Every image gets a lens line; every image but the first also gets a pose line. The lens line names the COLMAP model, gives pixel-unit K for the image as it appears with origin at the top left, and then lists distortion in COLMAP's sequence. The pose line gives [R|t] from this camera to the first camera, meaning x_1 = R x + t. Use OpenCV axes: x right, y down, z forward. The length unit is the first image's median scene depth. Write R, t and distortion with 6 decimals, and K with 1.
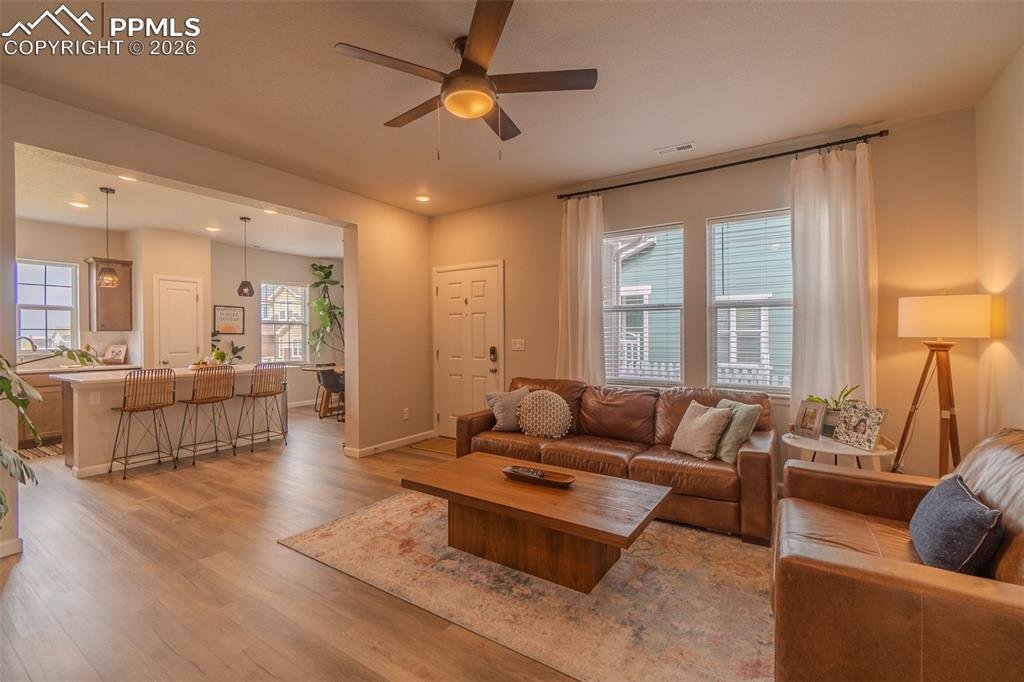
lens RADIAL K [[447.6, 0, 504.1], [0, 447.6, 338.0], [0, 0, 1]] dist [-0.005437, 0.000735]
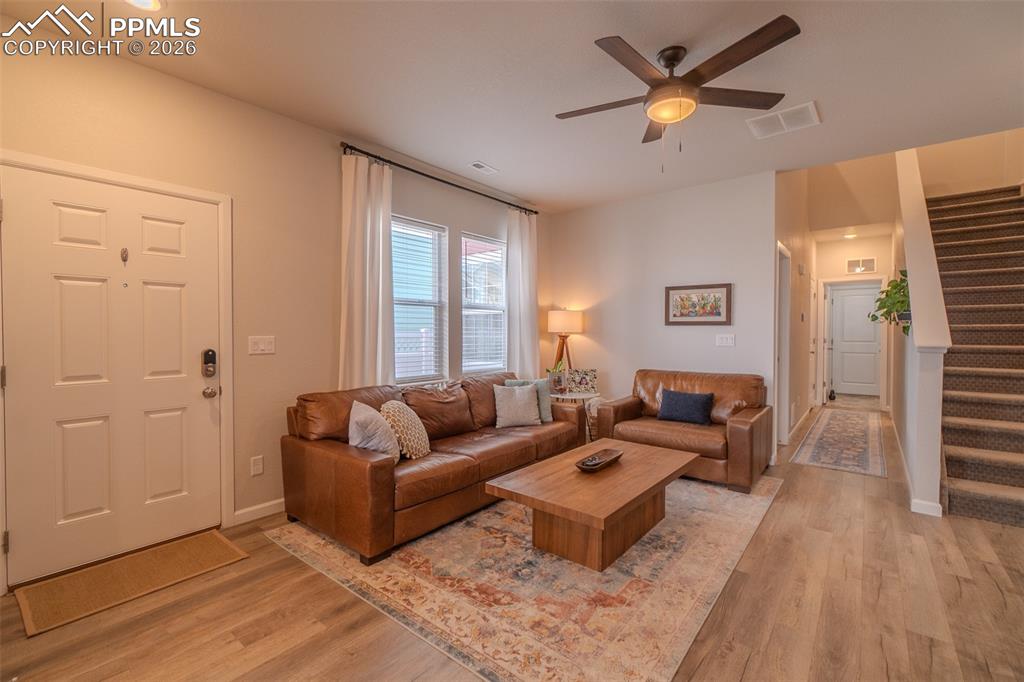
lens RADIAL K [[447.6, 0, 504.1], [0, 447.6, 338.0], [0, 0, 1]] dist [-0.005437, 0.000735]
pose [[0.093329, -0.013036, 0.995550, -0.914118], [0.002935, 0.999914, 0.012818, -0.001672], [-0.995631, 0.001726, 0.093360, 1.010253]]
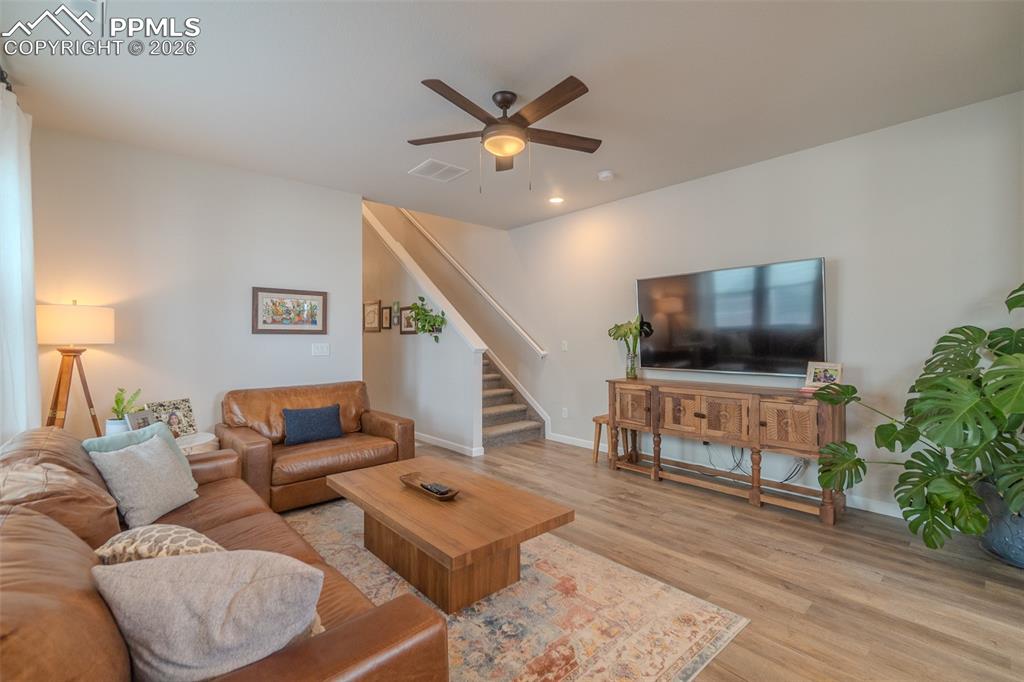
lens RADIAL K [[442.5, 0, 509.6], [0, 442.5, 337.1], [0, 0, 1]] dist [-0.001138, 0.000177]
pose [[-0.971628, 0.009145, 0.236339, -0.285992], [0.009001, 0.999958, -0.001686, -0.006042], [-0.236344, 0.000489, -0.971669, 1.682950]]
